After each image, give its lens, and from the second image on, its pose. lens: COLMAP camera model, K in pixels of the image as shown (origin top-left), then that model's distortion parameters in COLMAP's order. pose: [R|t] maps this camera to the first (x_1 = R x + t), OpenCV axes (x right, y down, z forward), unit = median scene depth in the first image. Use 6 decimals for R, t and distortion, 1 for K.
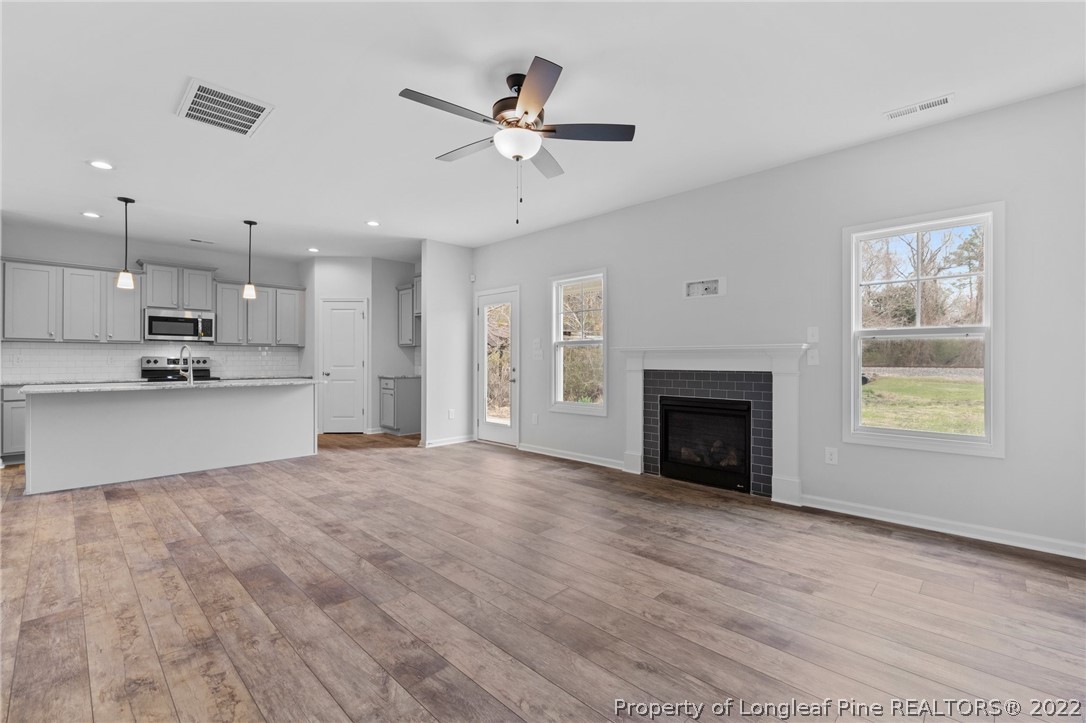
lens RADIAL K [[467.4, 0, 558.2], [0, 467.4, 358.5], [0, 0, 1]] dist [0.002711, -0.000431]
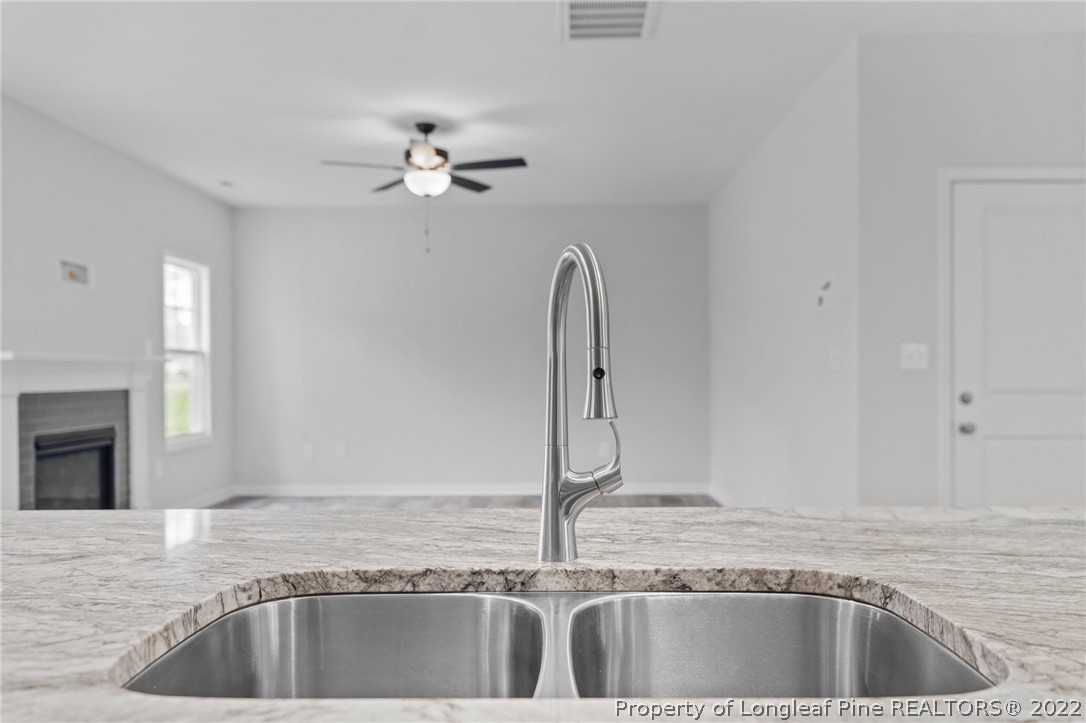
lens RADIAL K [[832.4, 0, 543.6], [0, 832.4, 368.7], [0, 0, 1]] dist [0.007411, 0.000268]
pose [[-0.672692, 0.008382, 0.739875, -1.827939], [0.005556, 0.999965, -0.006277, 0.007655], [-0.739901, -0.000111, -0.672715, 2.218148]]
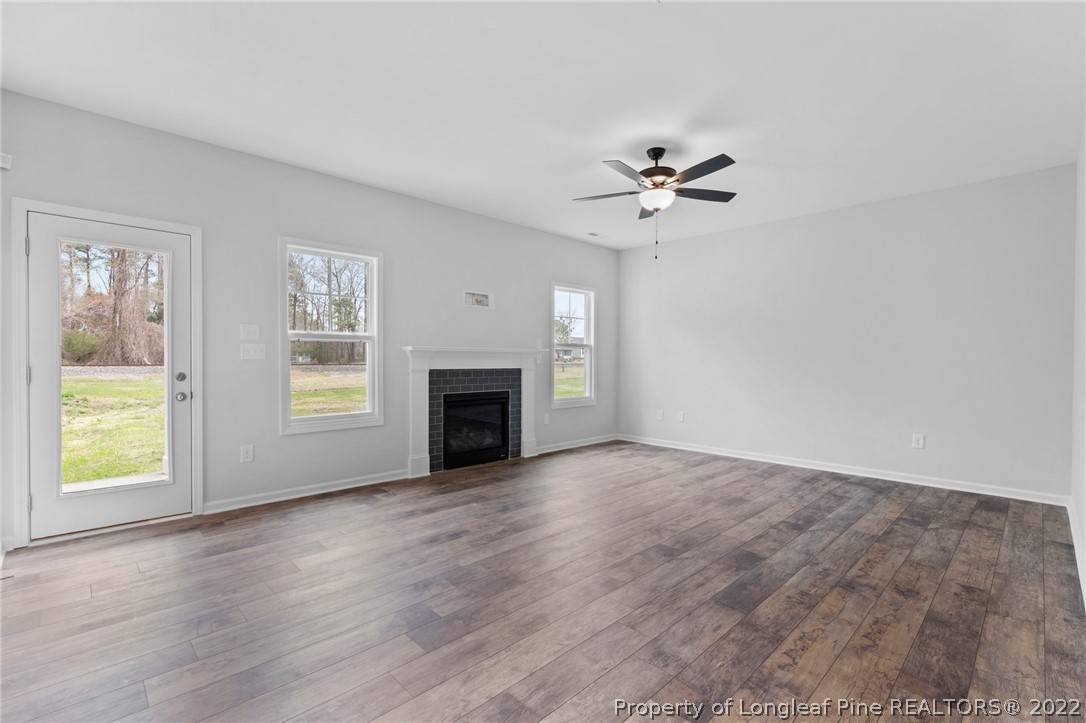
lens RADIAL K [[490.7, 0, 541.1], [0, 490.7, 367.8], [0, 0, 1]] dist [0.005596, -0.000253]
pose [[0.039570, -0.015413, 0.999098, -1.566370], [-0.006827, 0.999854, 0.015695, 0.003279], [-0.999193, -0.007442, 0.039459, 1.322195]]
